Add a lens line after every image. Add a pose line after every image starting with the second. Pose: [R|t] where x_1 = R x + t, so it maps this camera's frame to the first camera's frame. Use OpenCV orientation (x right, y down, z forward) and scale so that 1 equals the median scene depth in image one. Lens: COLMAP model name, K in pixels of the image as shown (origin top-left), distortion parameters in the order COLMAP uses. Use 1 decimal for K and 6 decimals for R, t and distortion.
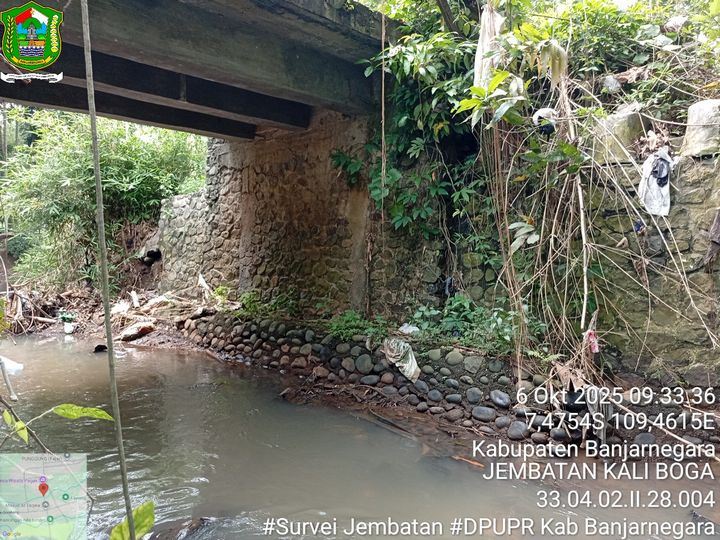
lens RADIAL K [[550.2, 0, 360.7], [0, 550.2, 273.8], [0, 0, 1]] dist [0.093855, -0.189177]
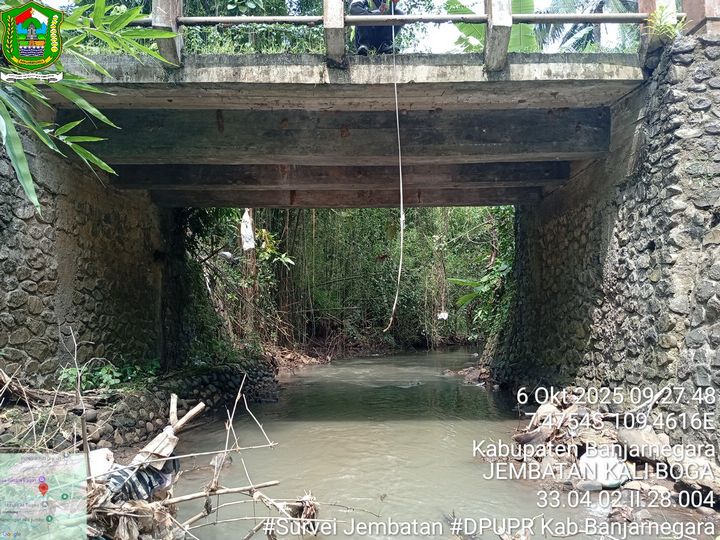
lens RADIAL K [[550.2, 0, 360.7], [0, 550.2, 273.8], [0, 0, 1]] dist [0.093855, -0.189177]
pose [[-0.686303, 0.057241, 0.725060, -1.020234], [0.035938, 0.998349, -0.044798, -0.050022], [-0.726428, -0.004688, -0.687227, 1.266460]]
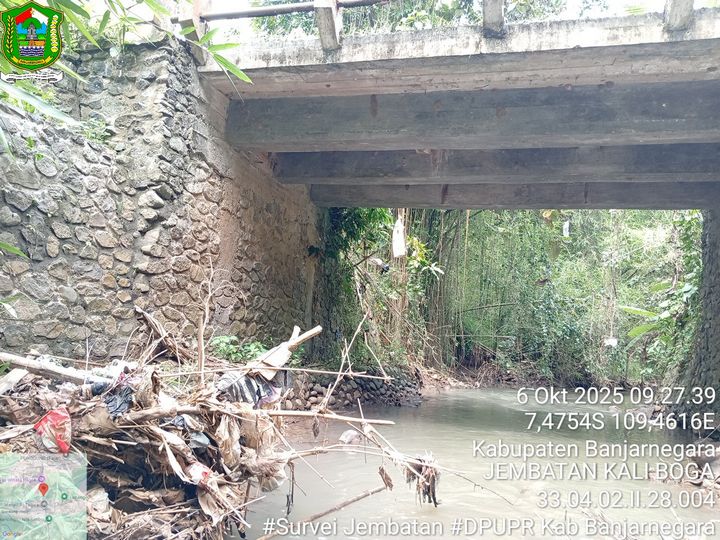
lens RADIAL K [[550.2, 0, 360.7], [0, 550.2, 273.8], [0, 0, 1]] dist [0.093855, -0.189177]
pose [[-0.461597, 0.079022, 0.883563, -1.000436], [-0.041746, 0.992986, -0.110618, 0.015139], [-0.886107, -0.087946, -0.455060, 1.230447]]
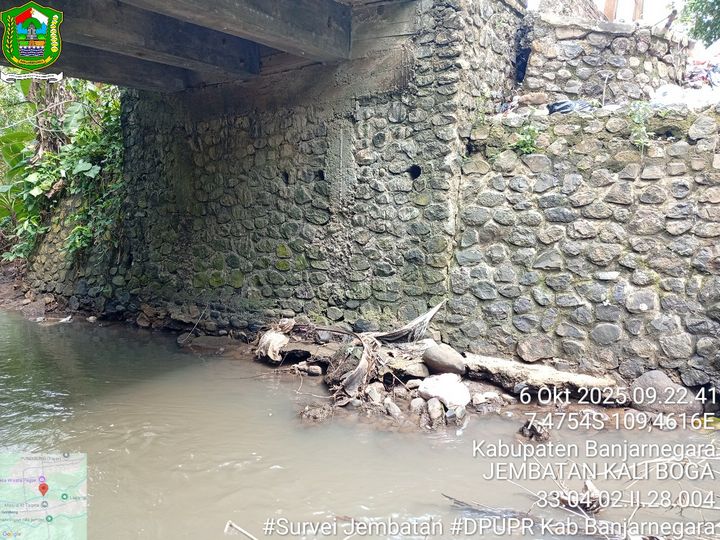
lens RADIAL K [[550.2, 0, 360.7], [0, 550.2, 273.8], [0, 0, 1]] dist [0.093855, -0.189177]
pose [[-0.982995, 0.036191, -0.180032, -0.592896], [0.005437, 0.985693, 0.168464, -0.088107], [0.183553, 0.164621, -0.969128, 1.230758]]
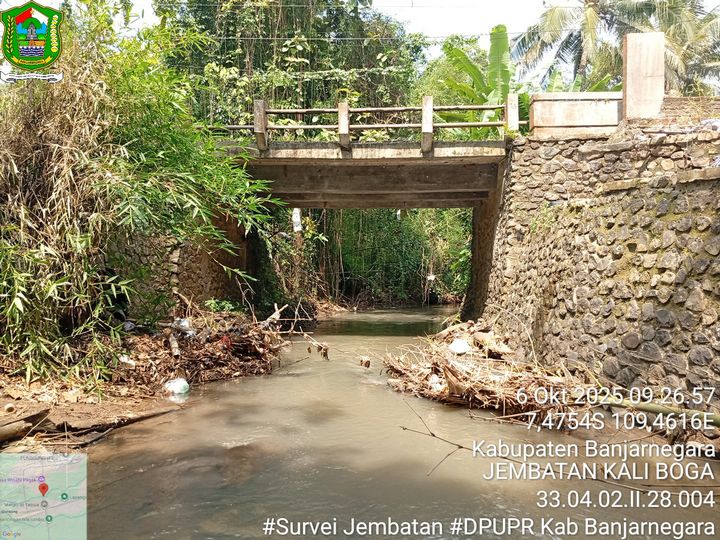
lens RADIAL K [[538.1, 0, 368.1], [0, 538.1, 269.0], [0, 0, 1]] dist [0.068810, -0.001415]
pose [[-0.641814, 0.002599, 0.766856, -1.534923], [0.020273, 0.999702, 0.013579, -0.063041], [-0.766593, 0.024262, -0.641675, 1.609609]]
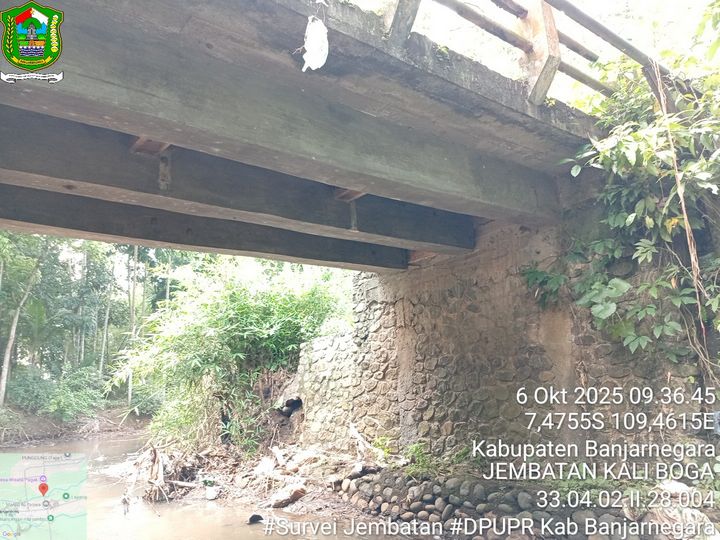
lens RADIAL K [[550.2, 0, 360.7], [0, 550.2, 273.8], [0, 0, 1]] dist [0.093855, -0.189177]
pose [[0.983685, -0.091825, -0.154703, -0.131942], [0.050507, 0.966303, -0.252405, -0.006762], [0.172667, 0.240474, 0.955175, 0.111066]]
